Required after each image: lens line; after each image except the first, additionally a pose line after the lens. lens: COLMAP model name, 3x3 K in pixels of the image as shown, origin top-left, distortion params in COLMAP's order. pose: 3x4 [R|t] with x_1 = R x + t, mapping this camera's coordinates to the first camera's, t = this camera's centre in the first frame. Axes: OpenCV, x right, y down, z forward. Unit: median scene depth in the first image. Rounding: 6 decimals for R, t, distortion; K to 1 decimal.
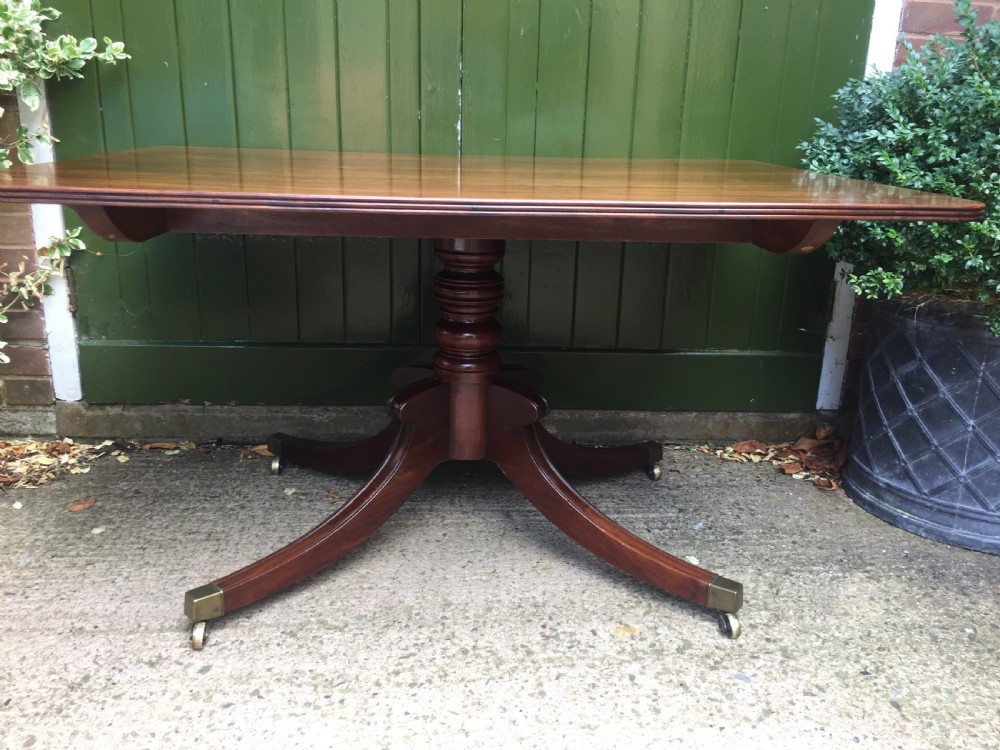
lens RADIAL K [[850.7, 0, 498.5], [0, 850.7, 376.0], [0, 0, 1]] dist [0.081649, -0.118081]
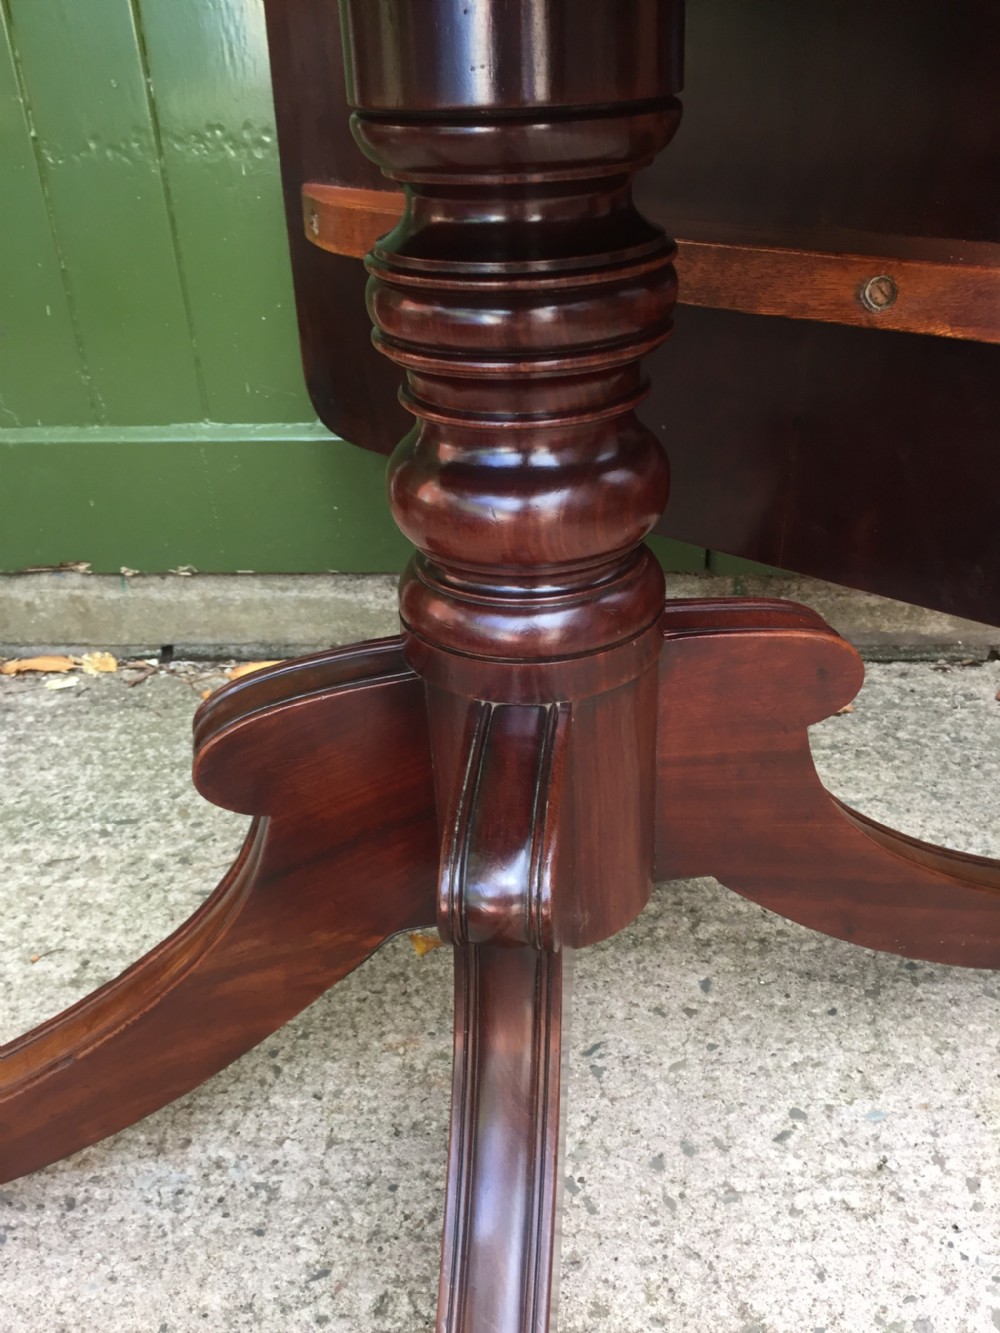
lens RADIAL K [[1134.0, 0, 509.3], [0, 1134.0, 670.6], [0, 0, 1]] dist [0.081649, -0.118081]
pose [[0.989511, 0.005520, -0.144350, -0.088681], [0.024616, 0.978211, 0.206149, -0.049609], [0.142343, -0.207541, 0.967815, 0.646764]]
